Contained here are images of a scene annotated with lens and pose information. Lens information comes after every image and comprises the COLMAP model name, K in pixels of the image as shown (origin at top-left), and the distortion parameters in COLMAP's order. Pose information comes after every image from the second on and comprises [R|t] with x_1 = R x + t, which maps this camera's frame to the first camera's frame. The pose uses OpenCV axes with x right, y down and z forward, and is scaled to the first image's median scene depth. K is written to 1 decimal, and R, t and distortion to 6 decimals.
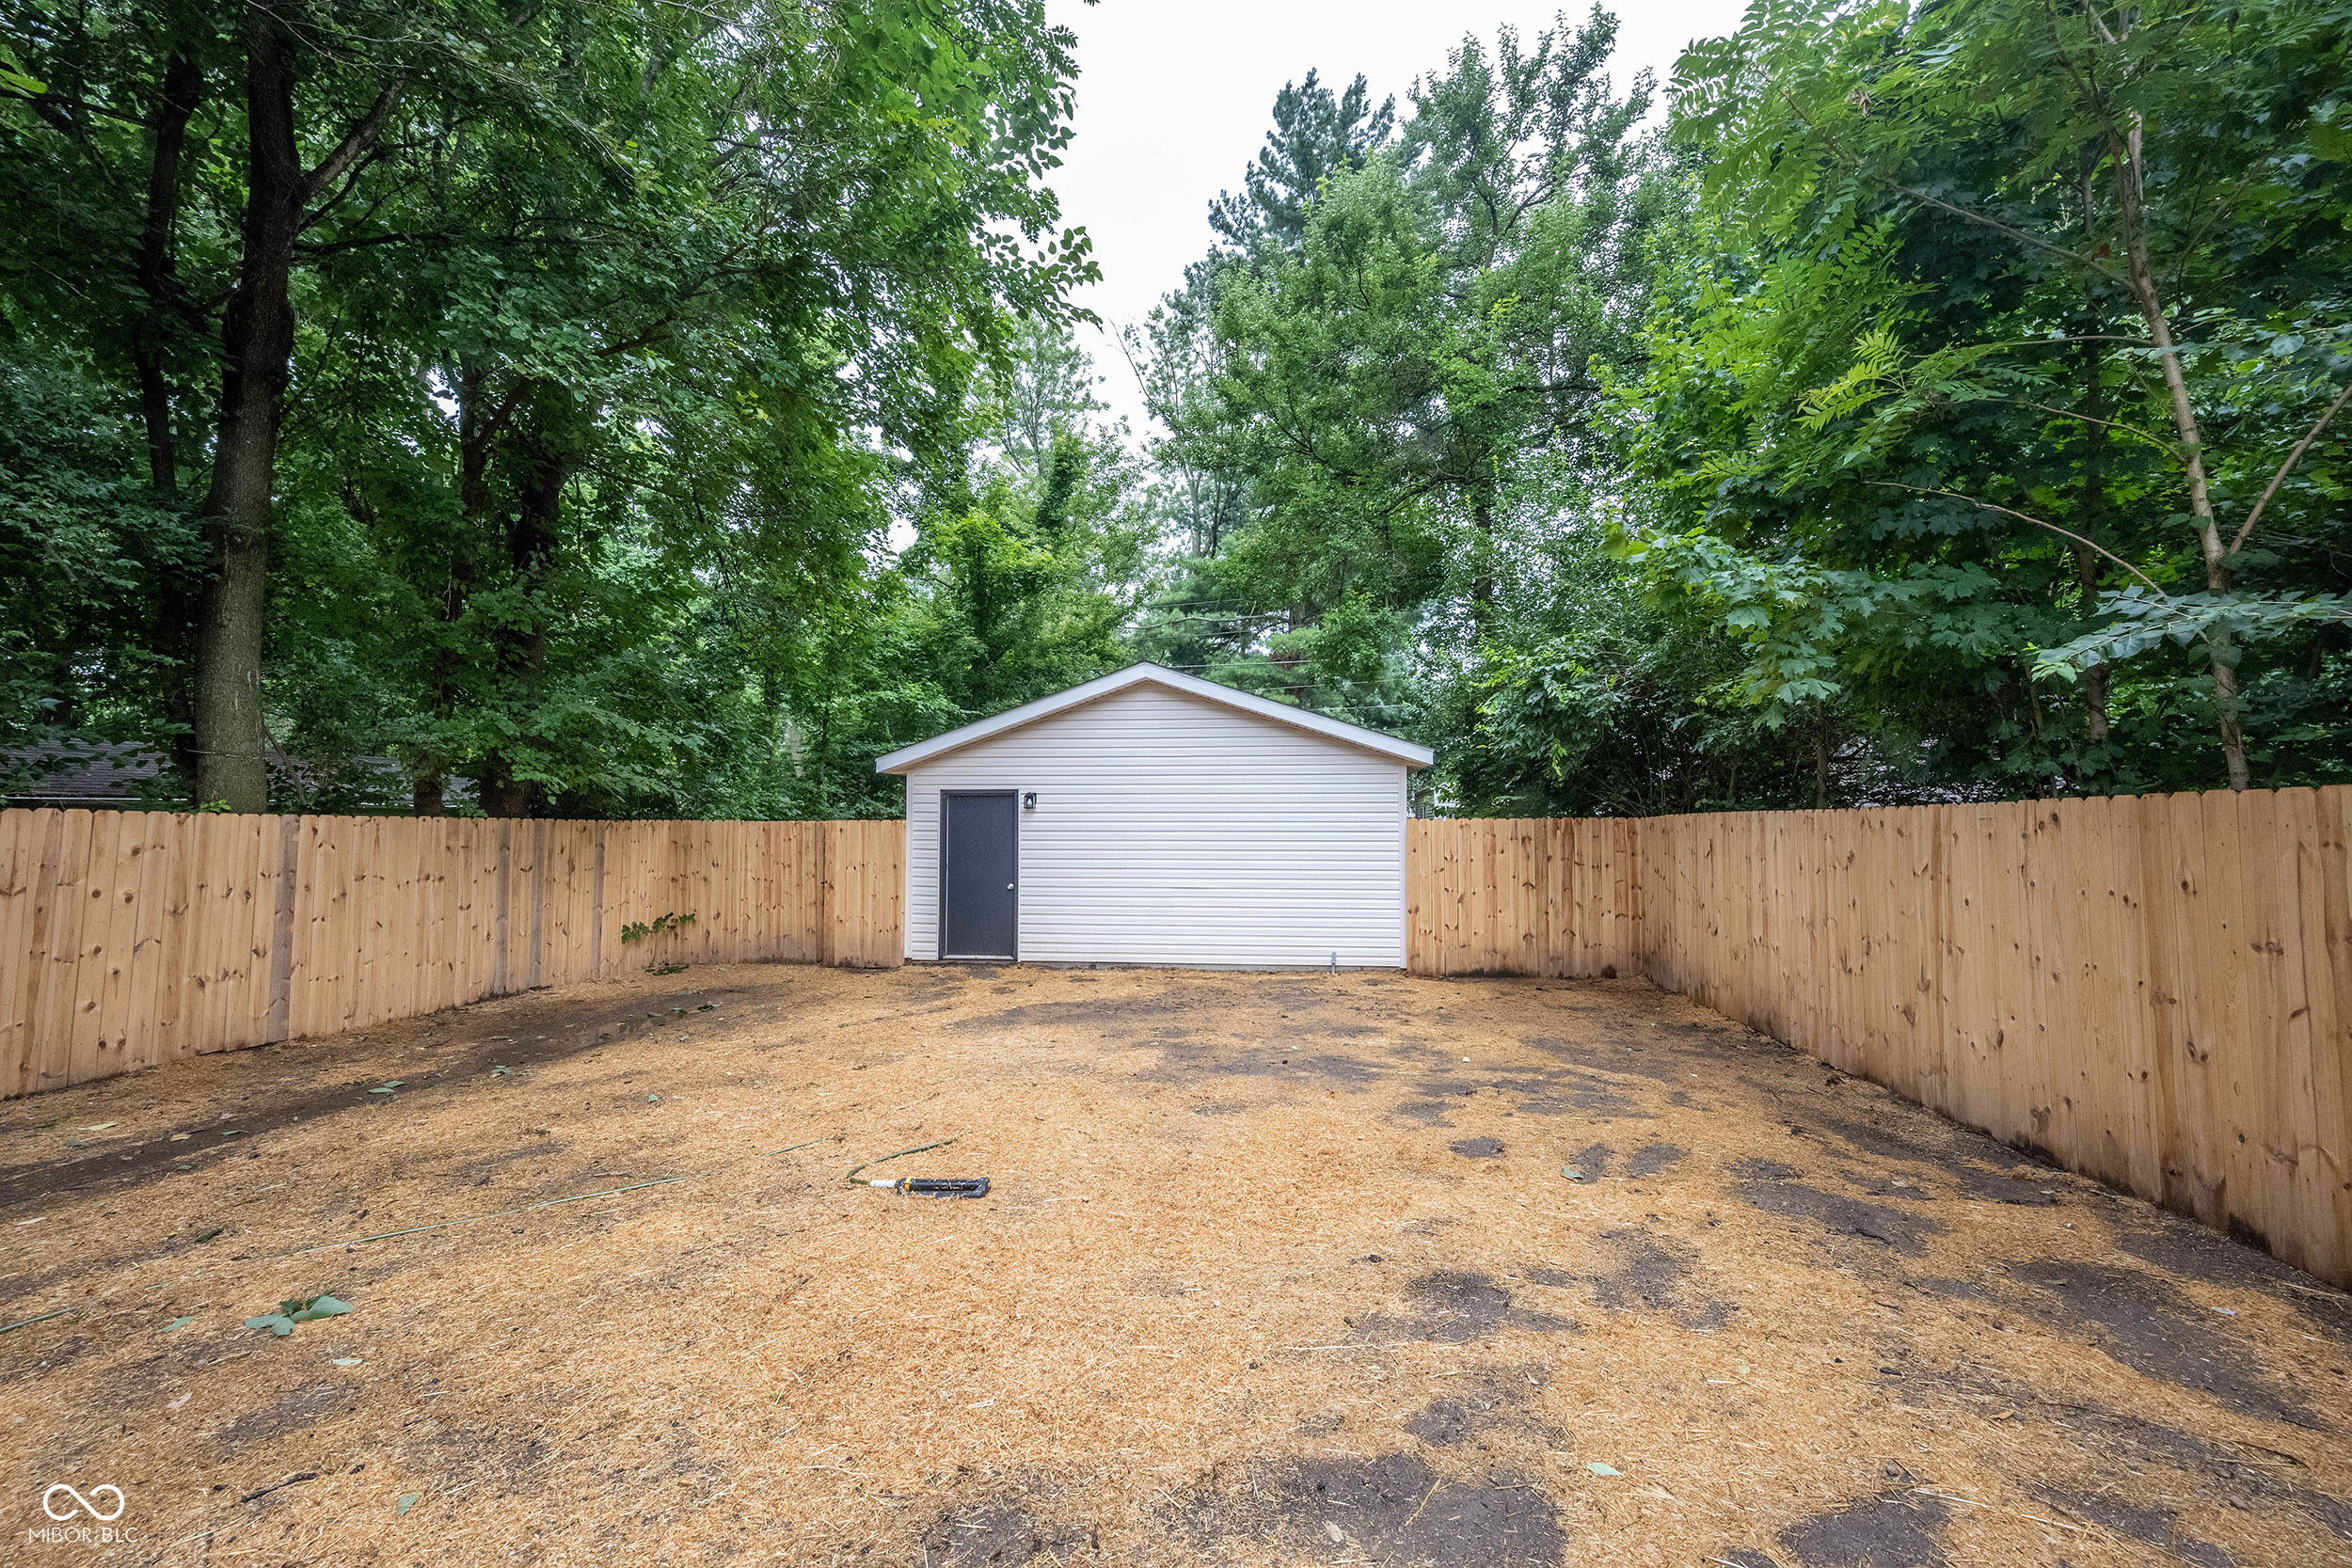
lens RADIAL K [[927.7, 0, 1170.6], [0, 927.7, 776.2], [0, 0, 1]] dist [0.000917, -0.000468]
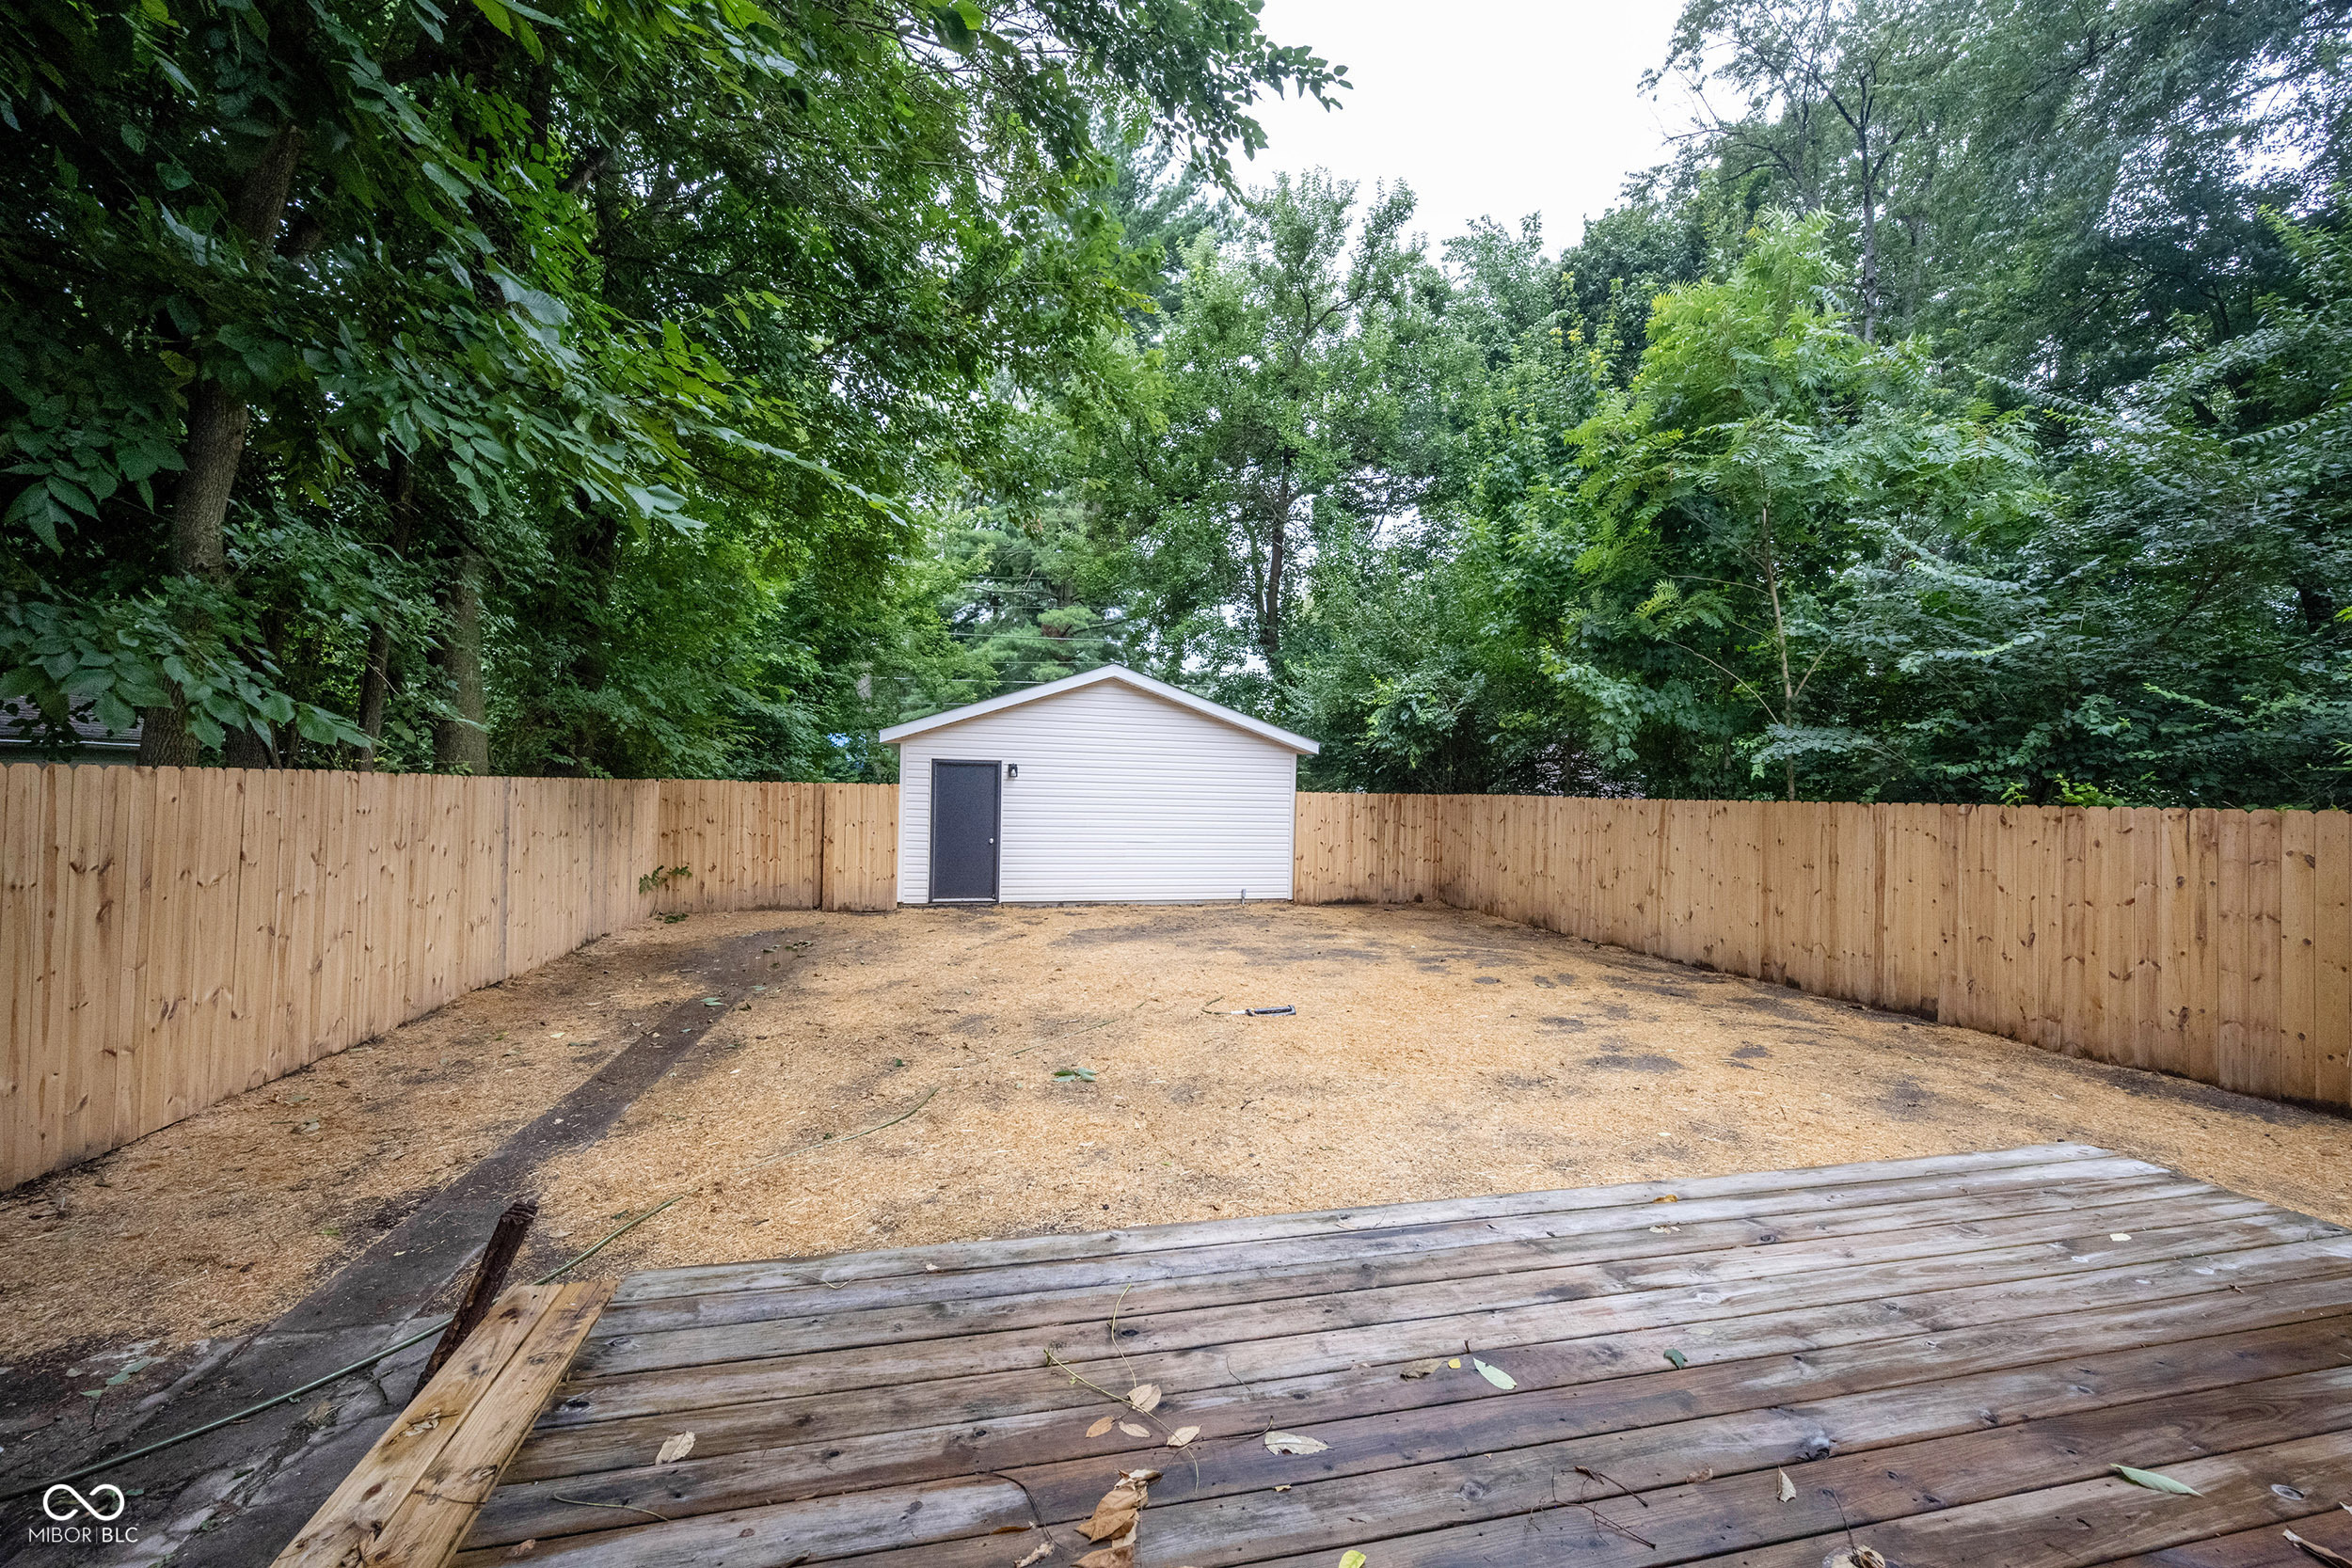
lens RADIAL K [[927.7, 0, 1176.5], [0, 927.7, 771.5], [0, 0, 1]] dist [0.000917, -0.000468]
pose [[0.929640, 0.027349, 0.367453, -0.399676], [-0.043847, 0.998367, 0.036625, -0.026412], [-0.365851, -0.050160, 0.929321, -0.206888]]
